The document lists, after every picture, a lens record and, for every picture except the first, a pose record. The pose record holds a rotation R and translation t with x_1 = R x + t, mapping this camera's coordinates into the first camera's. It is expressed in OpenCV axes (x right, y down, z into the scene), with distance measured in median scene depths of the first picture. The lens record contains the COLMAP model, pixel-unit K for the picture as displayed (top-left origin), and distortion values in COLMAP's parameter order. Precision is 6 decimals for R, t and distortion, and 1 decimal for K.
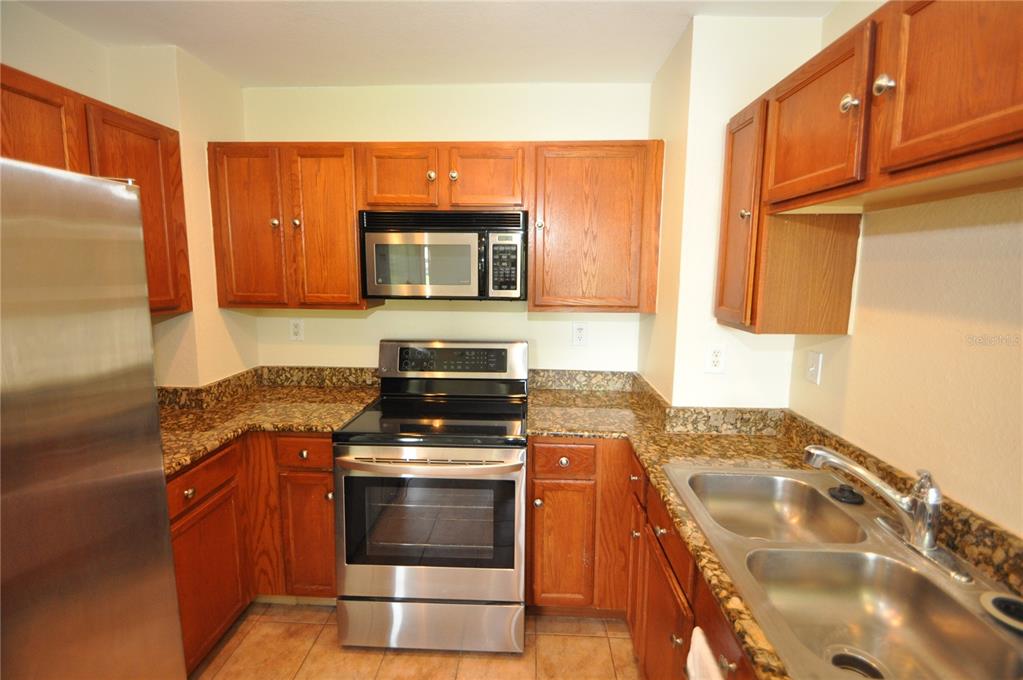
lens RADIAL K [[447.2, 0, 507.2], [0, 447.2, 330.9], [0, 0, 1]] dist [-0.000367, -0.004342]
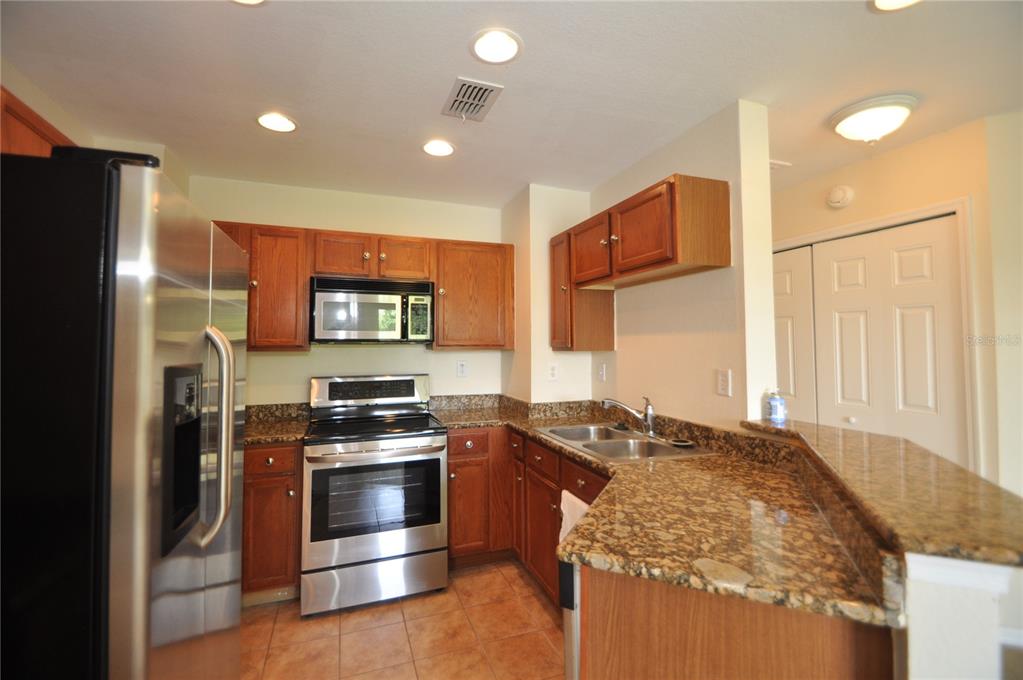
lens RADIAL K [[447.2, 0, 505.0], [0, 447.2, 337.3], [0, 0, 1]] dist [-0.000367, -0.004342]
pose [[0.923113, -0.001799, 0.384526, -0.326912], [0.061926, 0.987632, -0.144042, 0.153617], [-0.379511, 0.156779, 0.911807, -0.461187]]
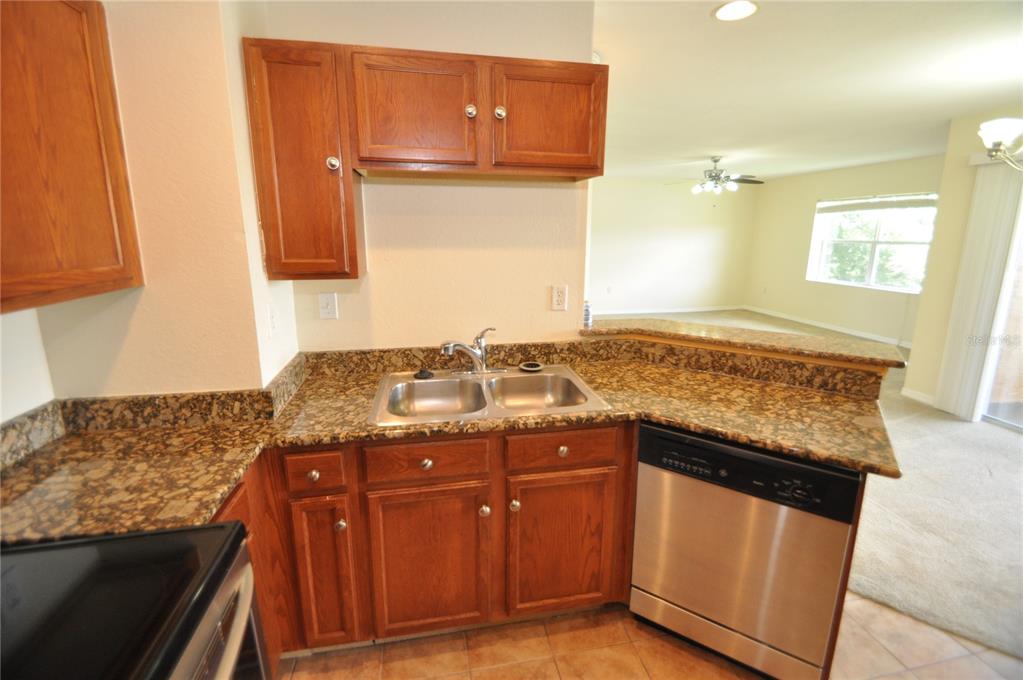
lens RADIAL K [[447.2, 0, 507.9], [0, 447.2, 331.2], [0, 0, 1]] dist [-0.000367, -0.004342]
pose [[-0.238559, -0.220379, 0.945792, -0.467927], [0.127767, 0.958323, 0.255526, -0.080208], [-0.962686, 0.181799, -0.200459, 0.683592]]
